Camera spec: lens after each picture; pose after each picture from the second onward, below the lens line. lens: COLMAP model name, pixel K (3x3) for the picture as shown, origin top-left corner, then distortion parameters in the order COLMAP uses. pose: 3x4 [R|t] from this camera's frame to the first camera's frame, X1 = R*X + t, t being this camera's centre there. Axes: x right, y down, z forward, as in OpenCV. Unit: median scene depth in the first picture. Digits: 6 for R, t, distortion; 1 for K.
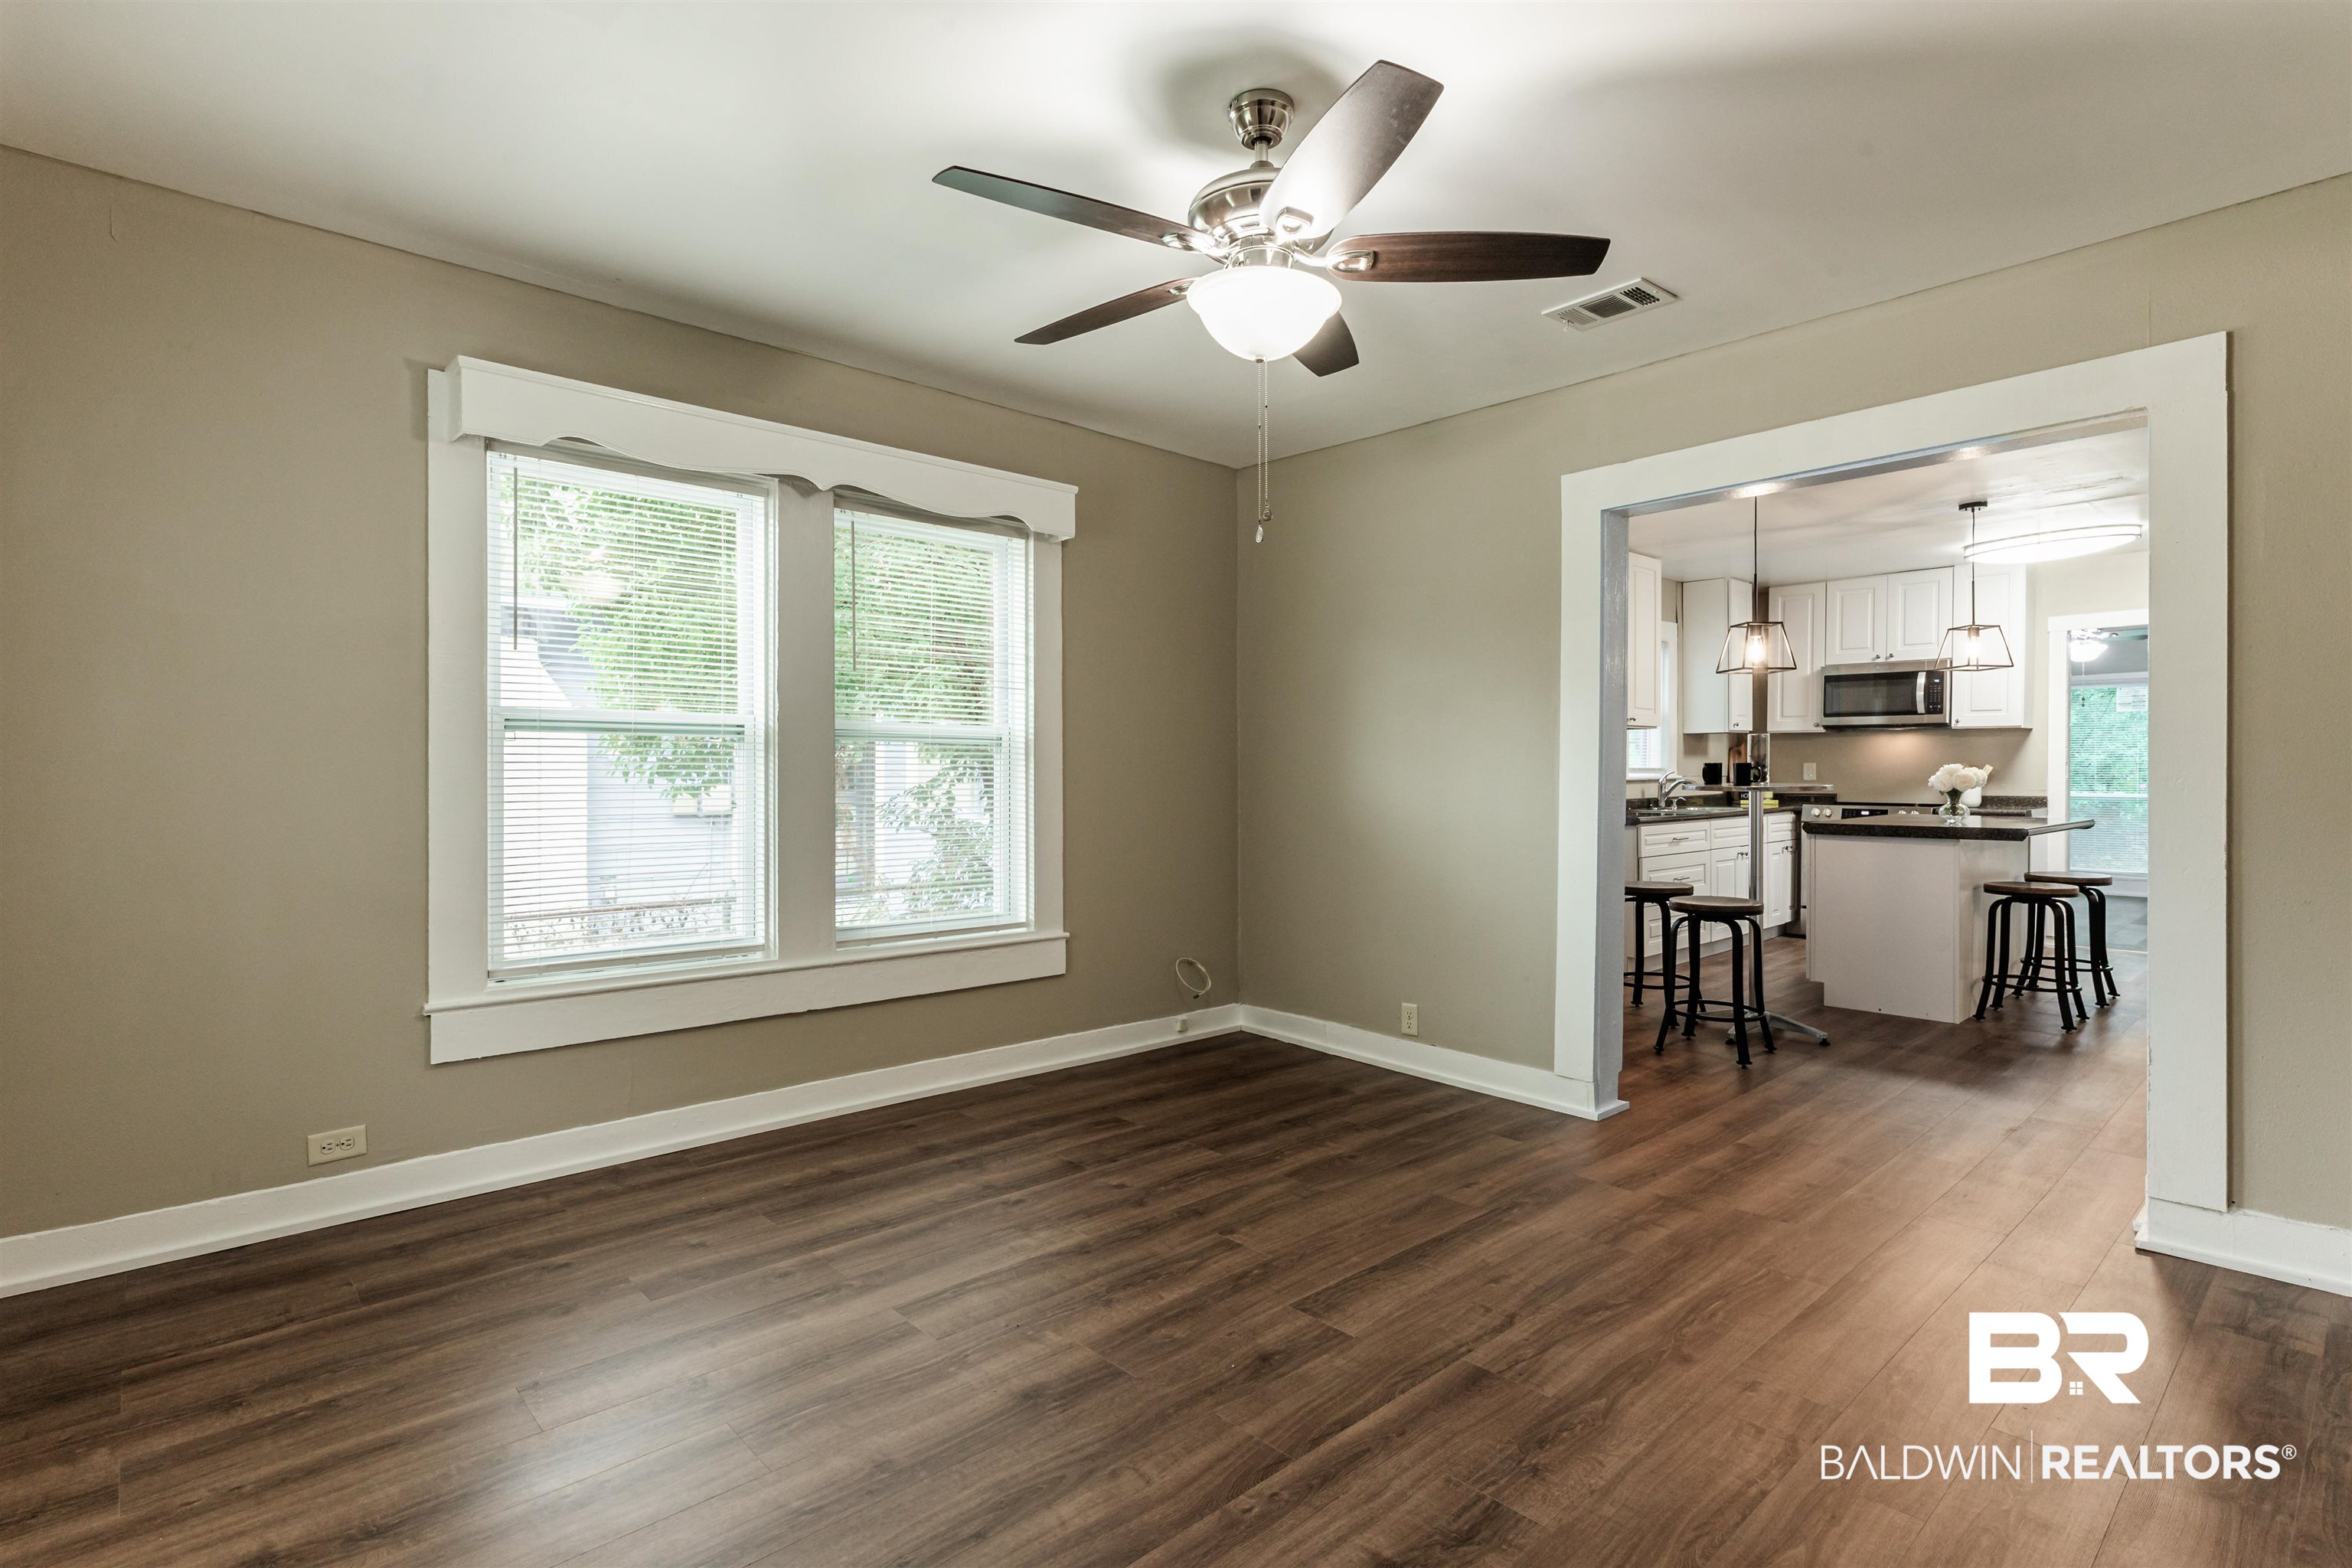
lens RADIAL K [[1152.4, 0, 1151.7], [0, 1152.4, 782.3], [0, 0, 1]] dist [0.001148, -0.001053]
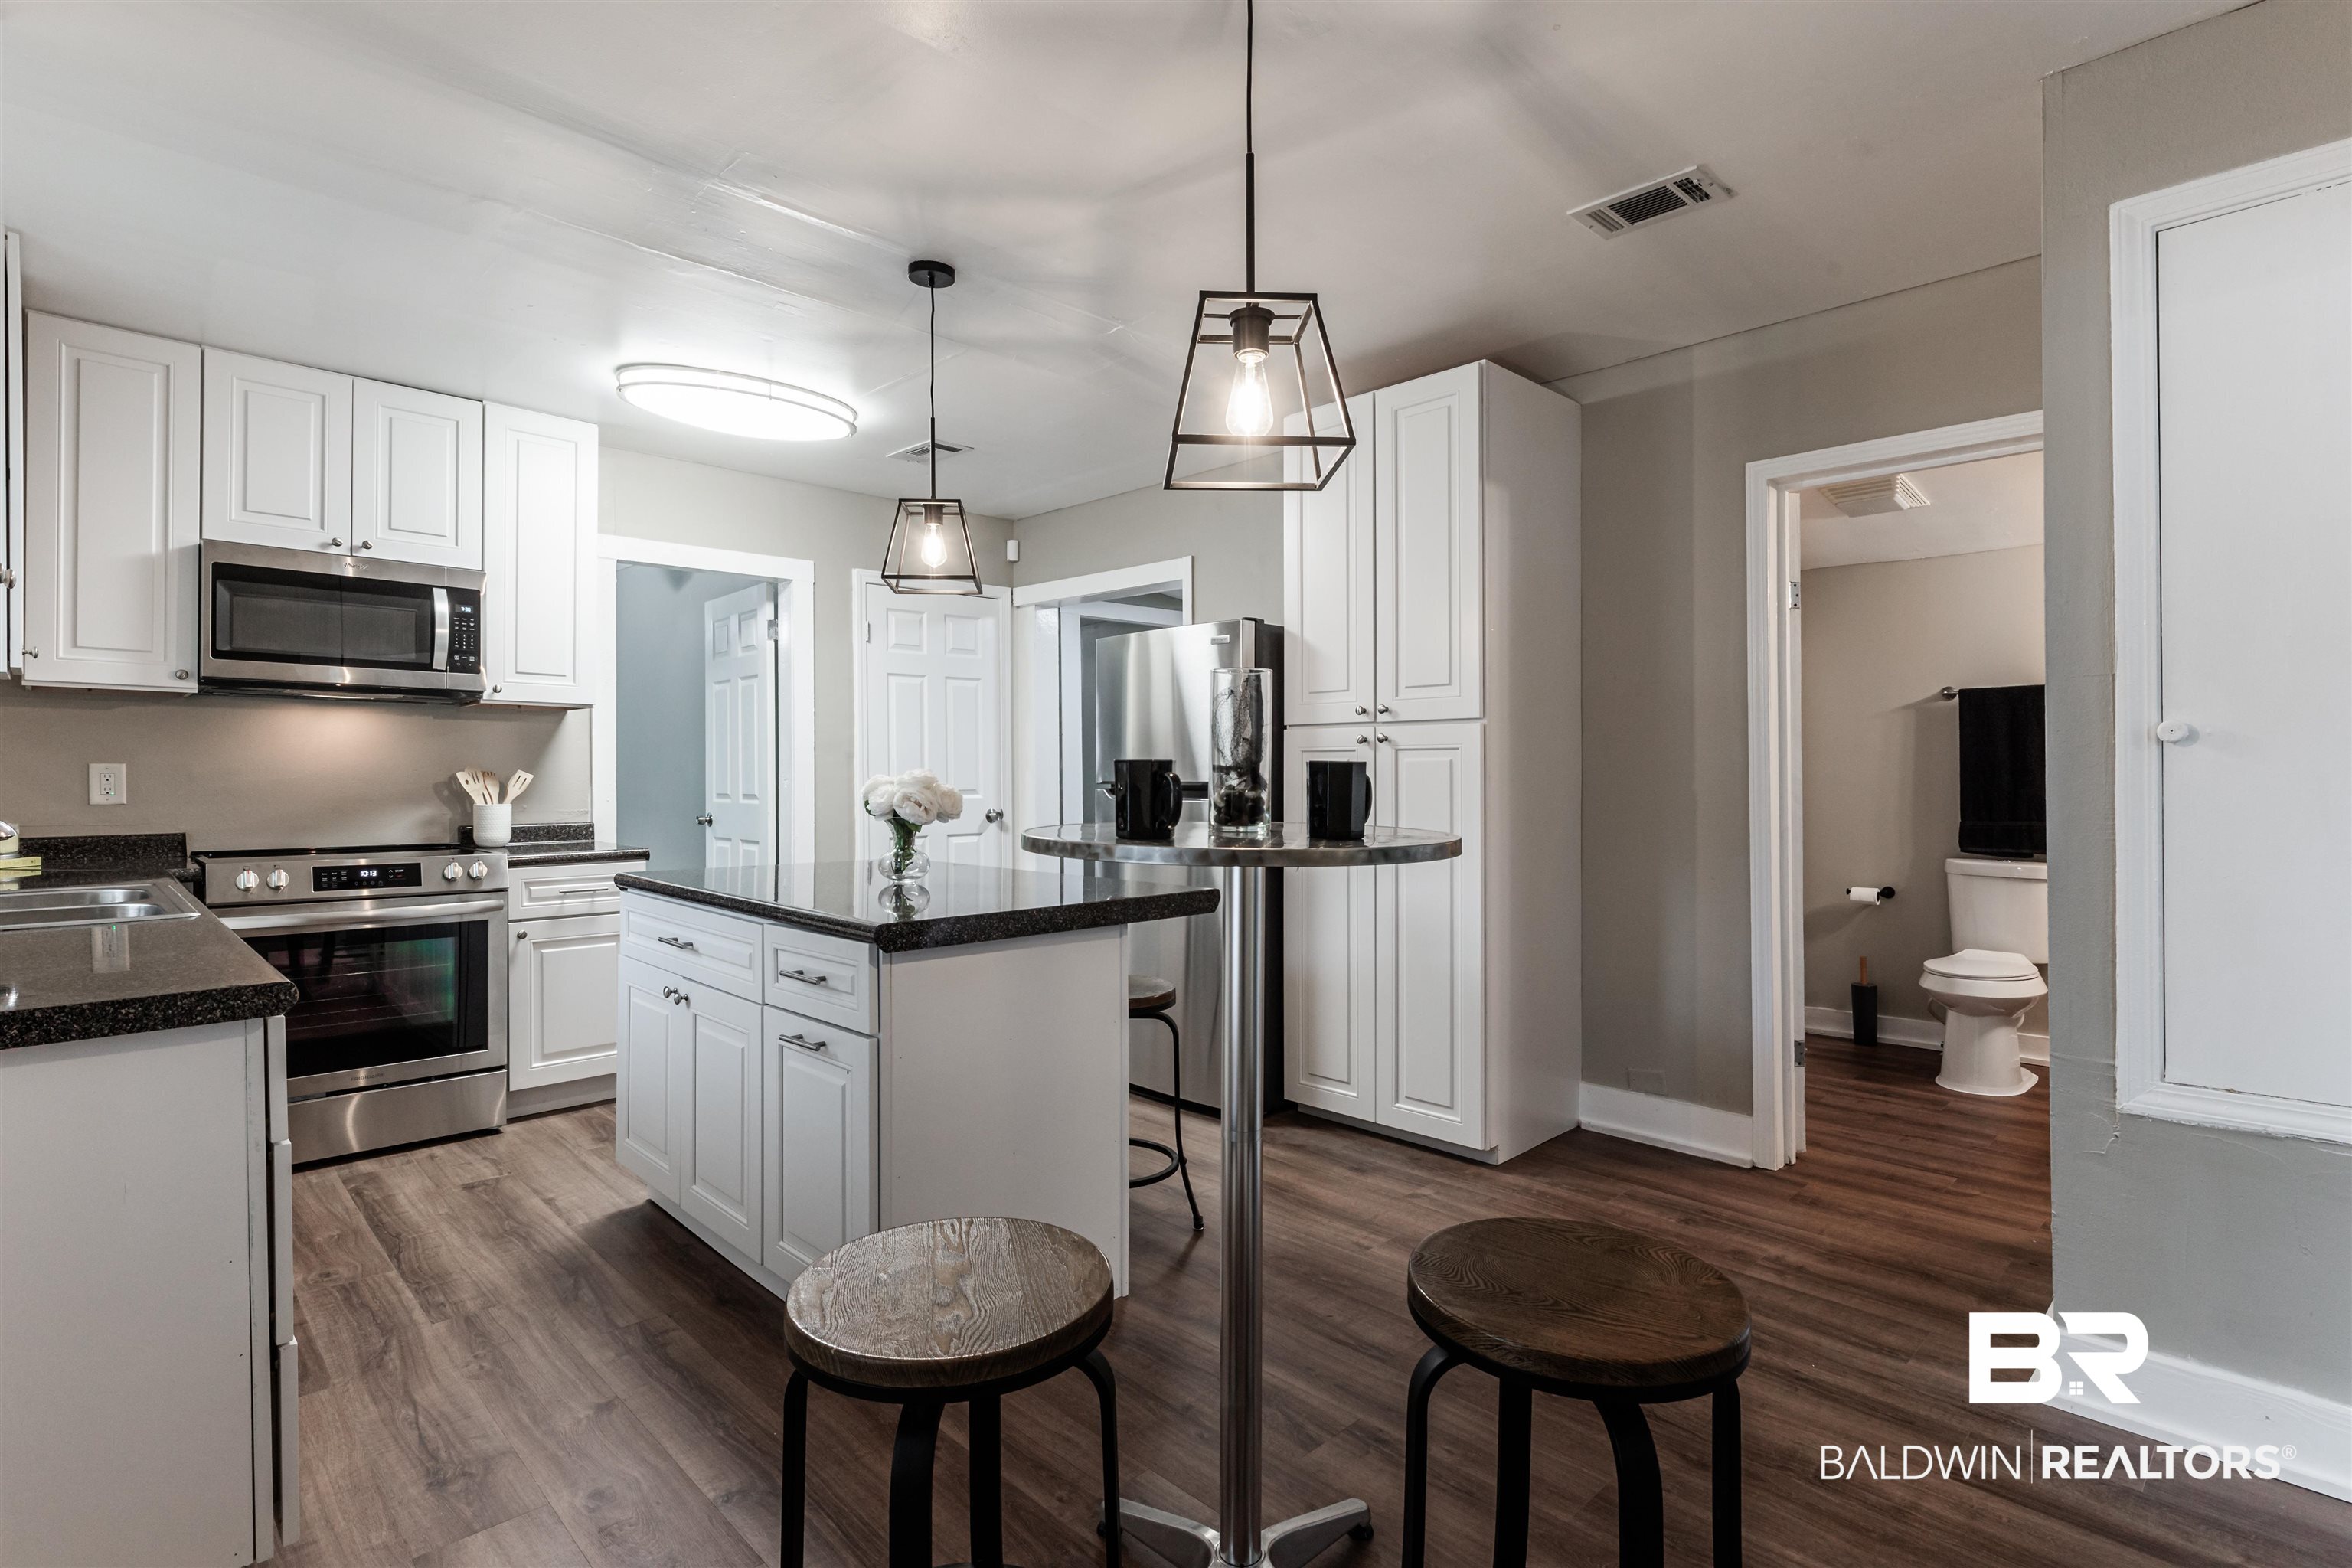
lens RADIAL K [[1152.4, 0, 1190.7], [0, 1152.4, 770.5], [0, 0, 1]] dist [0.001148, -0.001053]
pose [[-0.053866, 0.004467, 0.998538, 0.143066], [0.012952, 0.999909, -0.003774, -0.008715], [-0.998464, 0.012730, -0.053919, 0.701379]]
